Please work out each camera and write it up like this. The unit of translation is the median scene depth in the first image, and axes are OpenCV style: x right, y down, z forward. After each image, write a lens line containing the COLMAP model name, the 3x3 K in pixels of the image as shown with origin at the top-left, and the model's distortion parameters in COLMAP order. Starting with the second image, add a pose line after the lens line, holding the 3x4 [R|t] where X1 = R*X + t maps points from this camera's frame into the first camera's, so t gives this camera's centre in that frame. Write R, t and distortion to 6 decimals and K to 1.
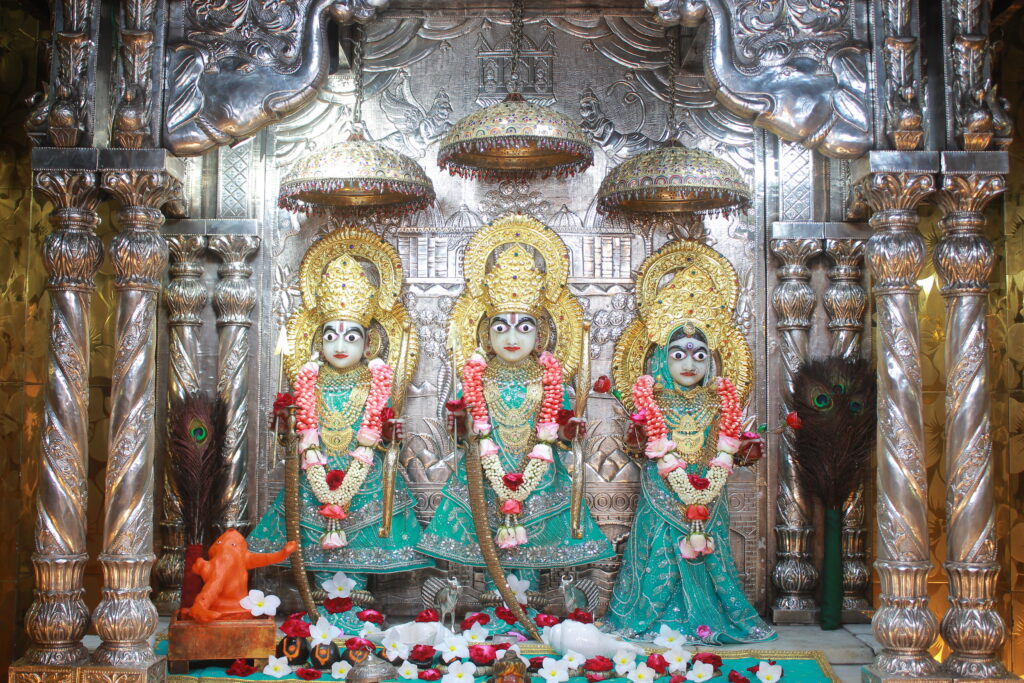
lens RADIAL K [[1181.2, 0, 506.9], [0, 1181.2, 346.2], [0, 0, 1]] dist [-0.089539, 0.163501]
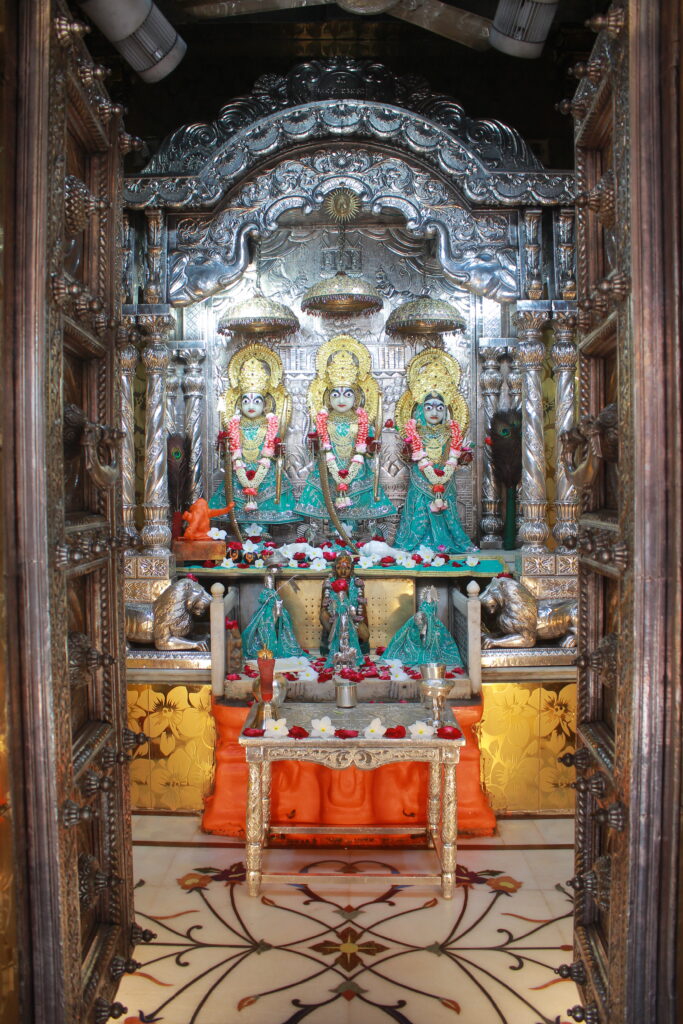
lens RADIAL K [[854.8, 0, 333.8], [0, 854.8, 508.9], [0, 0, 1]] dist [-0.165175, 0.167049]
pose [[0.999890, -0.014828, -0.000432, -0.010540], [0.014816, 0.996841, 0.078026, 0.061883], [-0.000727, -0.078024, 0.996951, -0.393640]]
